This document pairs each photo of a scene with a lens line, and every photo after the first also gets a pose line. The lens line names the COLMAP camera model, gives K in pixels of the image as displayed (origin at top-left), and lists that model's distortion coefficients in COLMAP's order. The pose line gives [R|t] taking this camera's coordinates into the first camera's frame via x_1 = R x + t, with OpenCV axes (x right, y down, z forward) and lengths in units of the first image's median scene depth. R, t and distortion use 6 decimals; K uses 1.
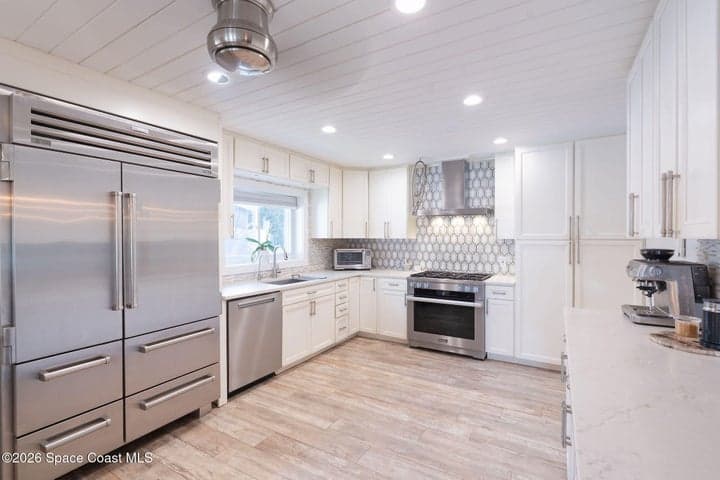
lens RADIAL K [[329.1, 0, 356.3], [0, 329.1, 237.8], [0, 0, 1]] dist [-0.003932, 0.002302]
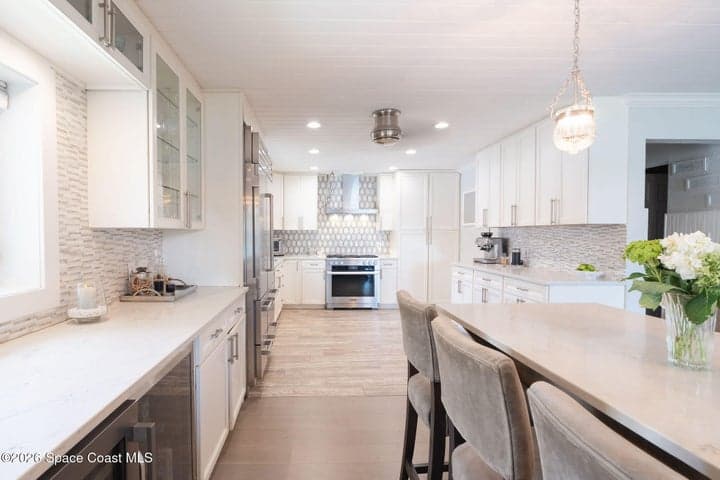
lens RADIAL K [[369.6, 0, 314.5], [0, 369.6, 237.1], [0, 0, 1]] dist [0.001124, -0.000599]
pose [[0.851421, -0.002467, 0.524476, -0.698237], [-0.000899, 0.999981, 0.006164, 0.023888], [-0.524481, -0.005719, 0.851403, -0.278117]]
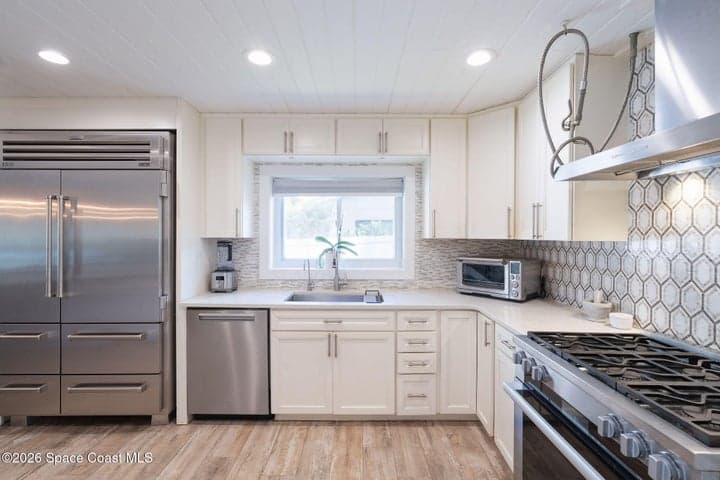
lens RADIAL K [[329.1, 0, 361.1], [0, 329.1, 238.5], [0, 0, 1]] dist [-0.003932, 0.002302]
pose [[0.525658, 0.008736, -0.850651, 0.402932], [-0.007395, 0.999956, 0.005699, -0.001231], [0.850664, 0.003295, 0.525700, 0.635180]]
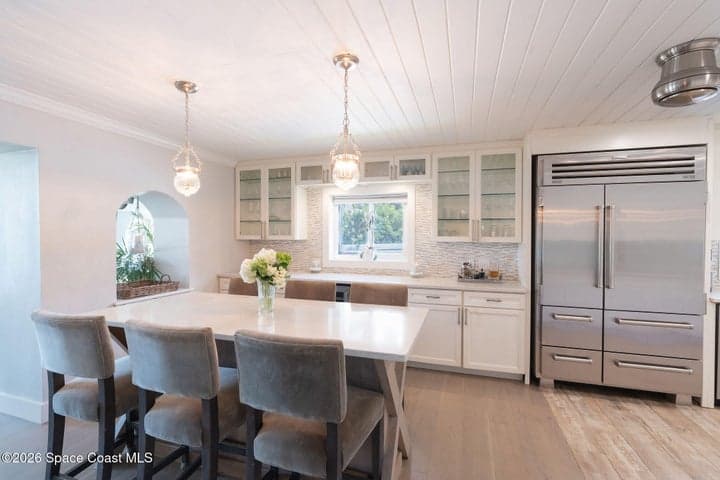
lens RADIAL K [[329.1, 0, 363.5], [0, 329.1, 240.3], [0, 0, 1]] dist [-0.003932, 0.002302]
pose [[0.238679, 0.022286, -0.970843, 0.200647], [-0.007776, 0.999748, 0.021037, -0.005644], [0.971068, 0.002528, 0.238792, -0.166097]]
